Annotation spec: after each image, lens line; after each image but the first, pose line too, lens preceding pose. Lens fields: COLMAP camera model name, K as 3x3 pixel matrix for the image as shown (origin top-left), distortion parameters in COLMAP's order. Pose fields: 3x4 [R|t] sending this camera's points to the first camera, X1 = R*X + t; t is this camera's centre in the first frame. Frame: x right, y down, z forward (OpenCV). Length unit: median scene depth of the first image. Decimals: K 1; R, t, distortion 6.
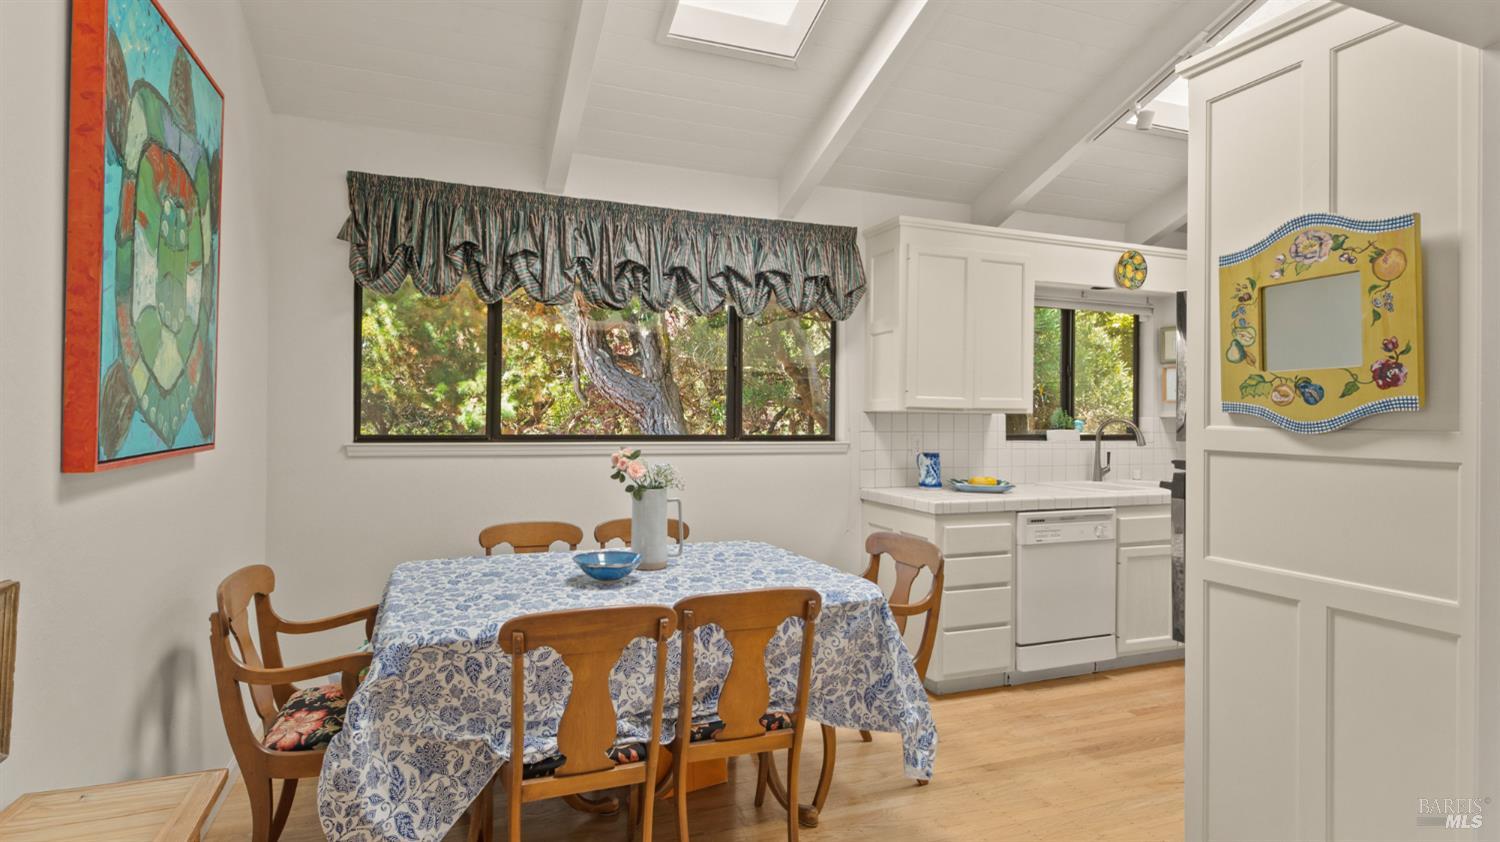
lens RADIAL K [[765.7, 0, 692.6], [0, 765.7, 415.9], [0, 0, 1]] dist [0.006161, 0.001523]
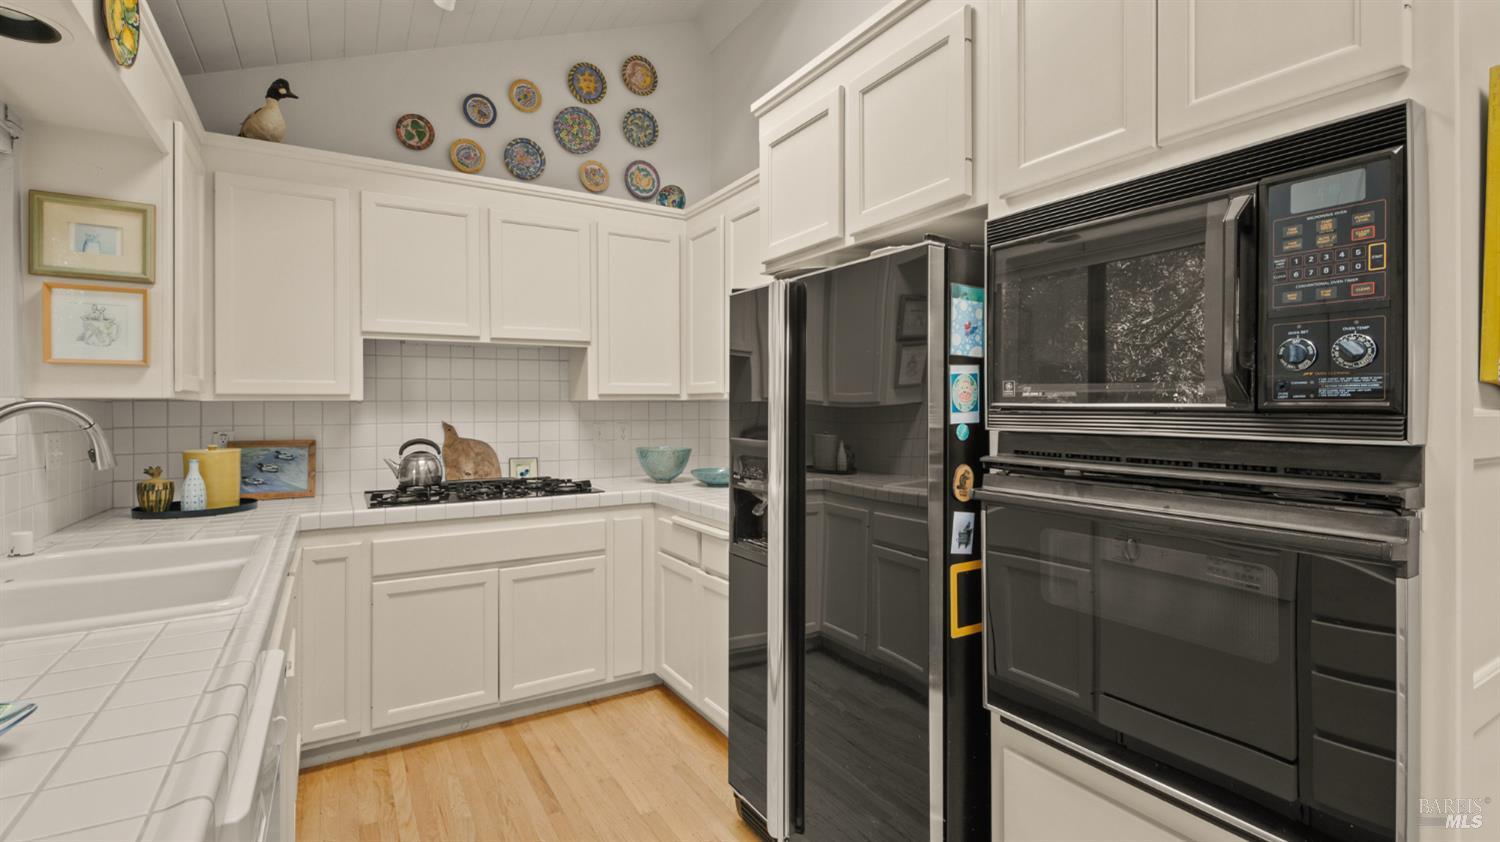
lens RADIAL K [[688.7, 0, 752.8], [0, 688.7, 408.1], [0, 0, 1]] dist [0.011855, -0.005122]
pose [[-0.196120, -0.011403, 0.980514, 0.167985], [-0.000747, 0.999934, 0.011479, 0.003428], [-0.980580, 0.001519, -0.196116, 0.762127]]
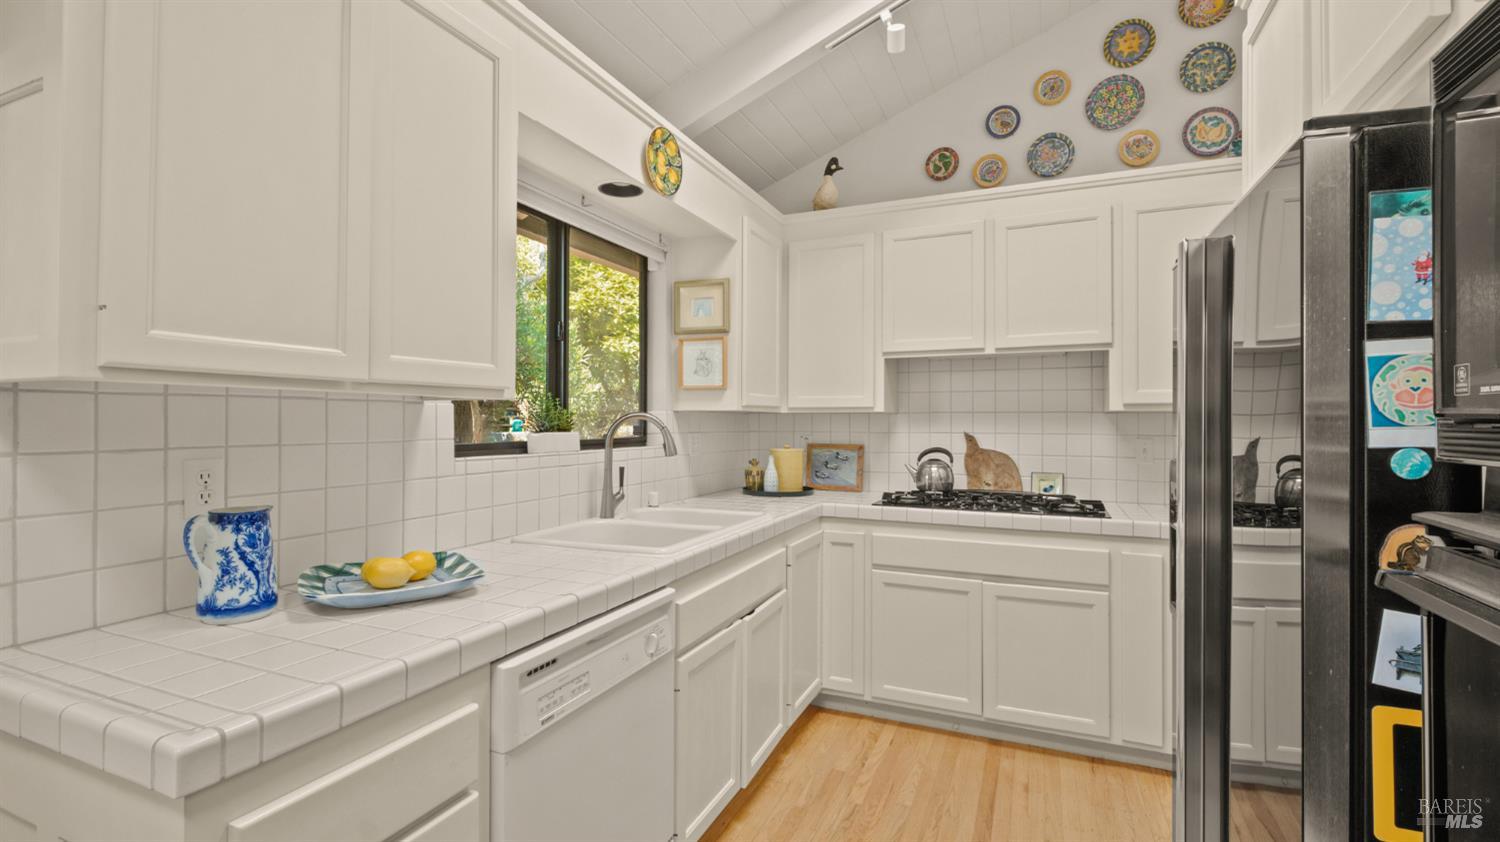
lens RADIAL K [[688.7, 0, 742.8], [0, 688.7, 414.0], [0, 0, 1]] dist [0.011855, -0.005122]
pose [[0.697041, -0.001748, 0.717029, 0.230669], [0.002272, 0.999997, 0.000229, 0.005590], [-0.717028, 0.001470, 0.697043, 0.585081]]
